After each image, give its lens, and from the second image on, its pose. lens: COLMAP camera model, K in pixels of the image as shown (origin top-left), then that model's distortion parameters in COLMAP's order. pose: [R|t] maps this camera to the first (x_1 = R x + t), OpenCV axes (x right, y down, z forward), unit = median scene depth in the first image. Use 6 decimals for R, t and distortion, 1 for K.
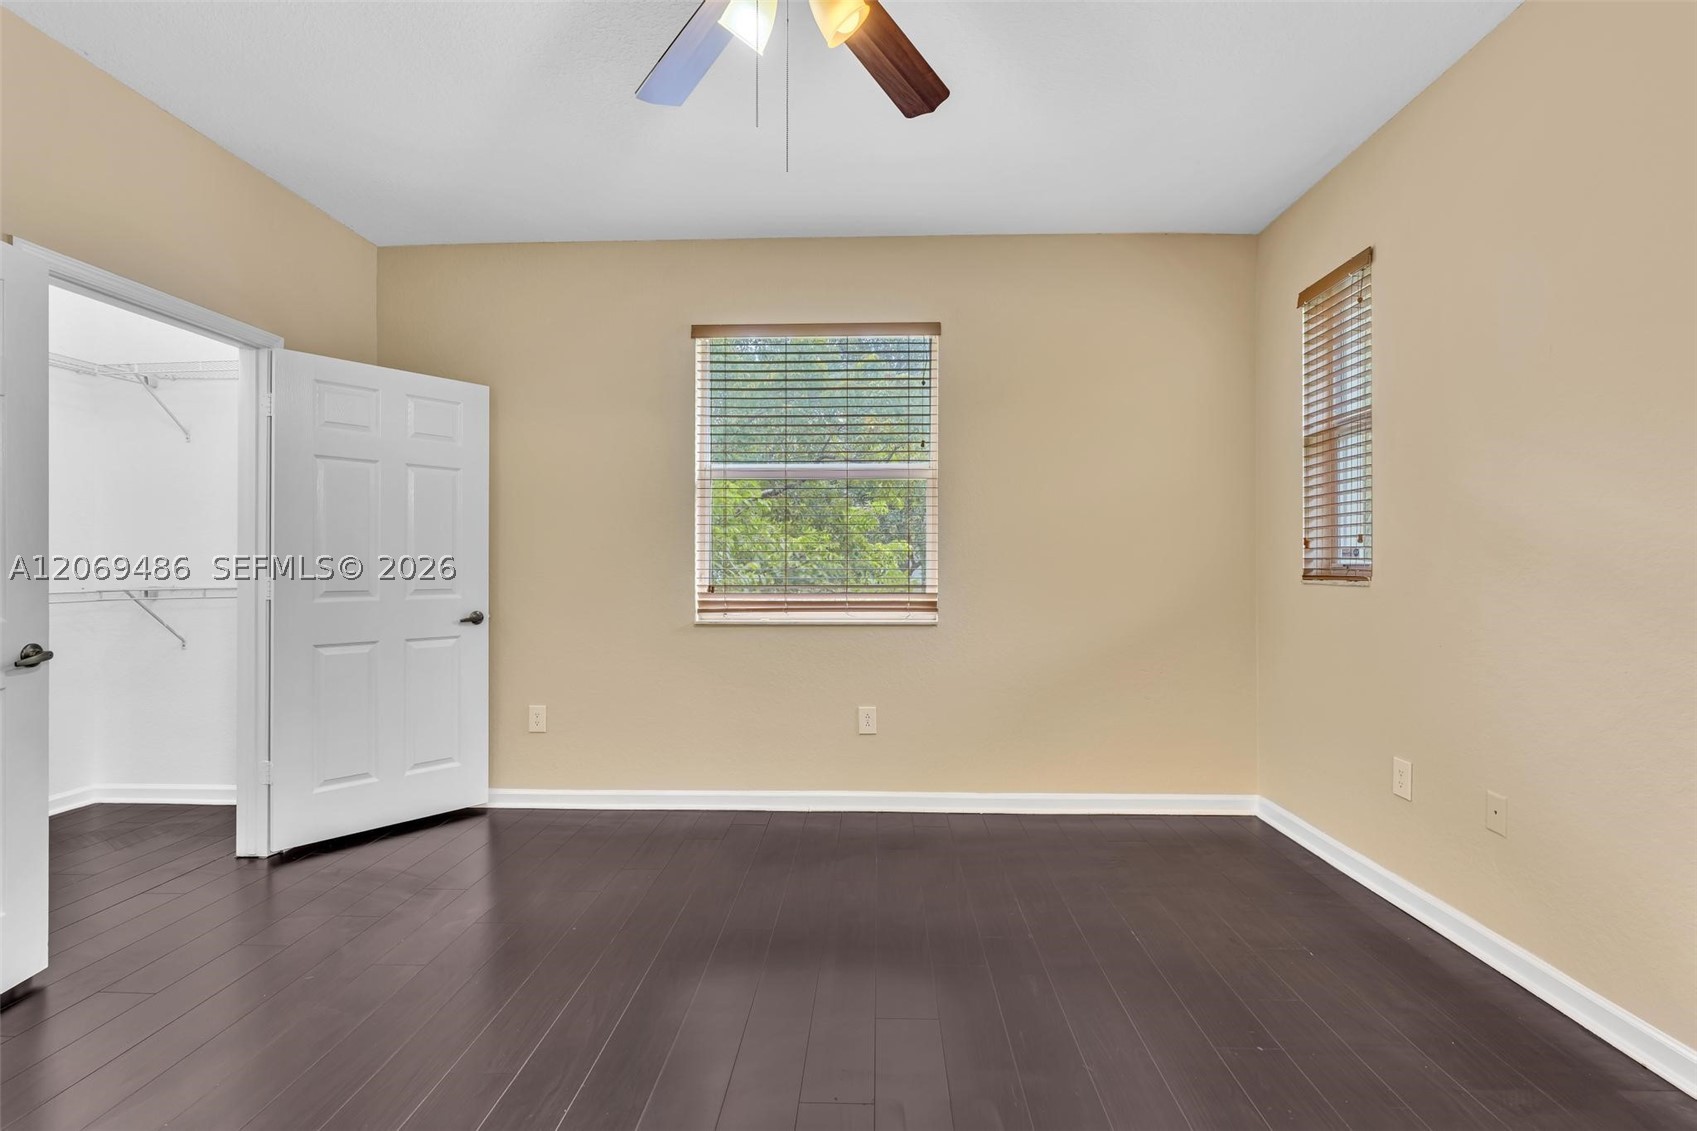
lens RADIAL K [[760.8, 0, 848.5], [0, 760.8, 565.5], [0, 0, 1]] dist [0.000660, 0.000159]
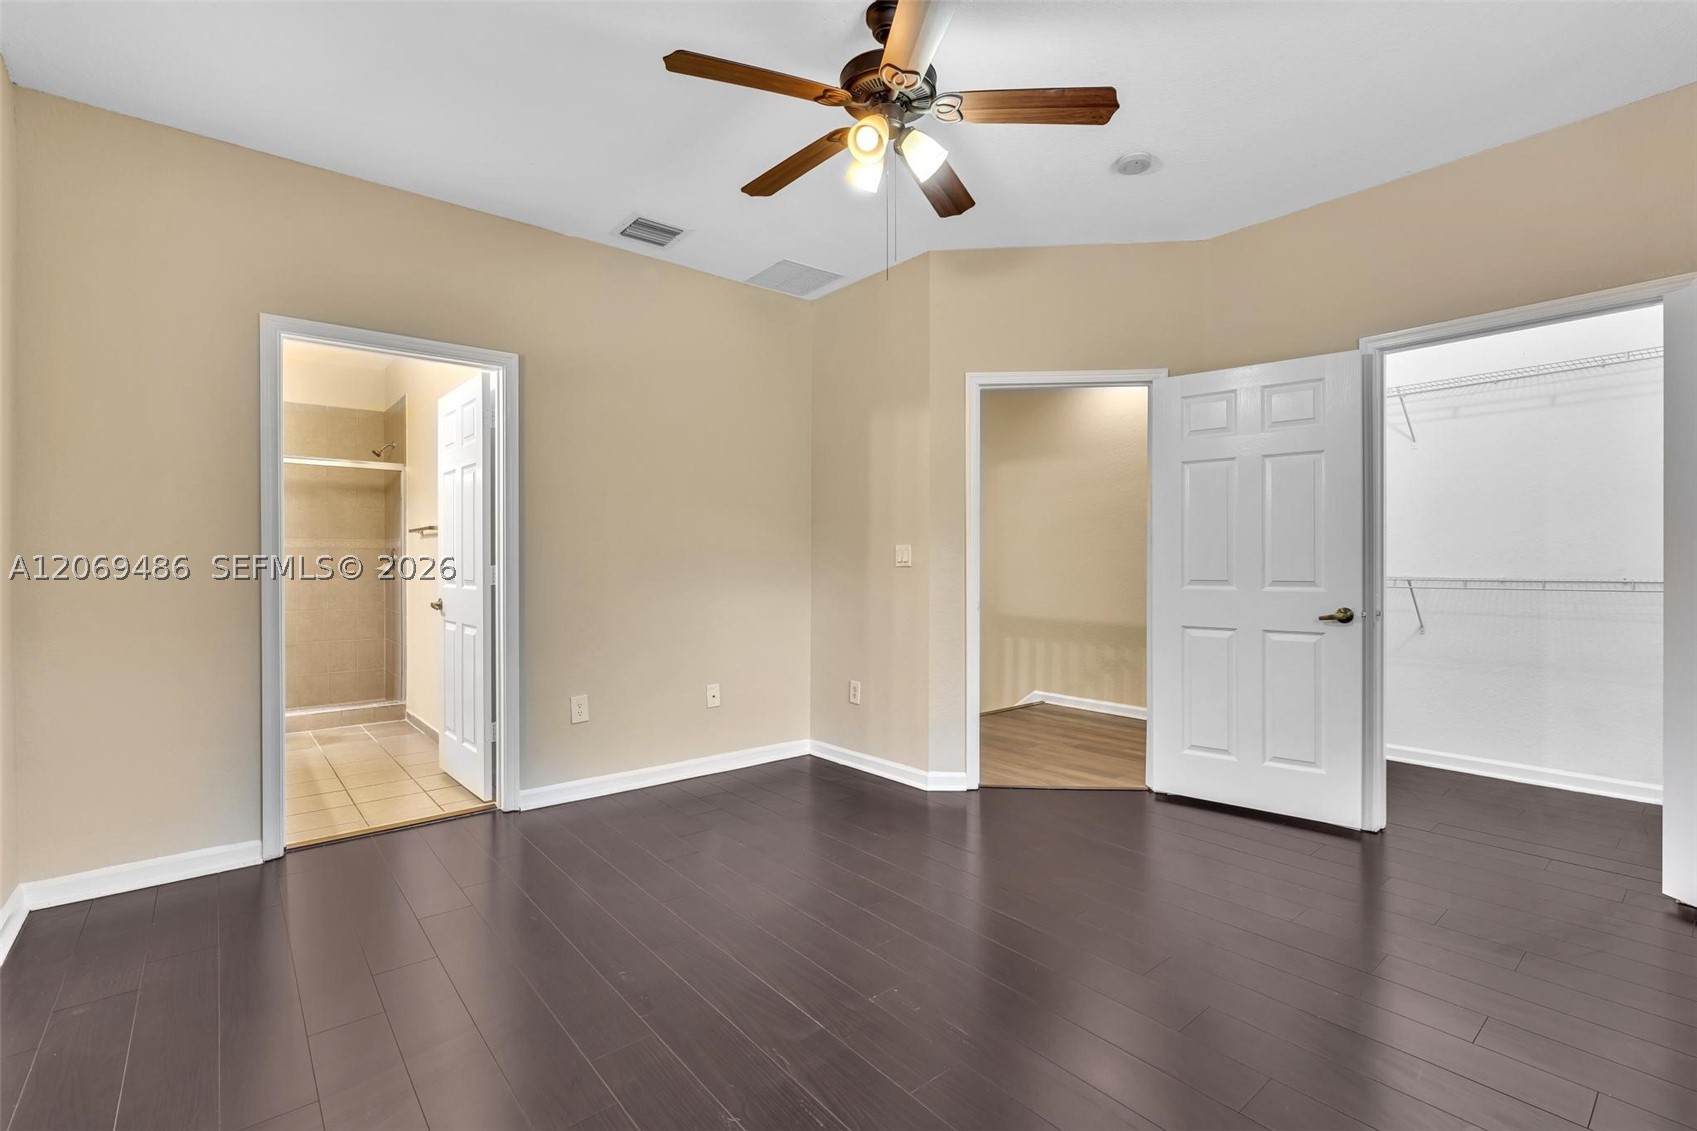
lens RADIAL K [[779.2, 0, 848.5], [0, 779.2, 565.5], [0, 0, 1]] dist [-0.001128, -0.000137]
pose [[-0.069979, 0.008068, -0.997516, 0.455999], [0.002335, 0.999966, 0.007924, 0.002418], [0.997546, -0.001775, -0.069995, 0.504712]]
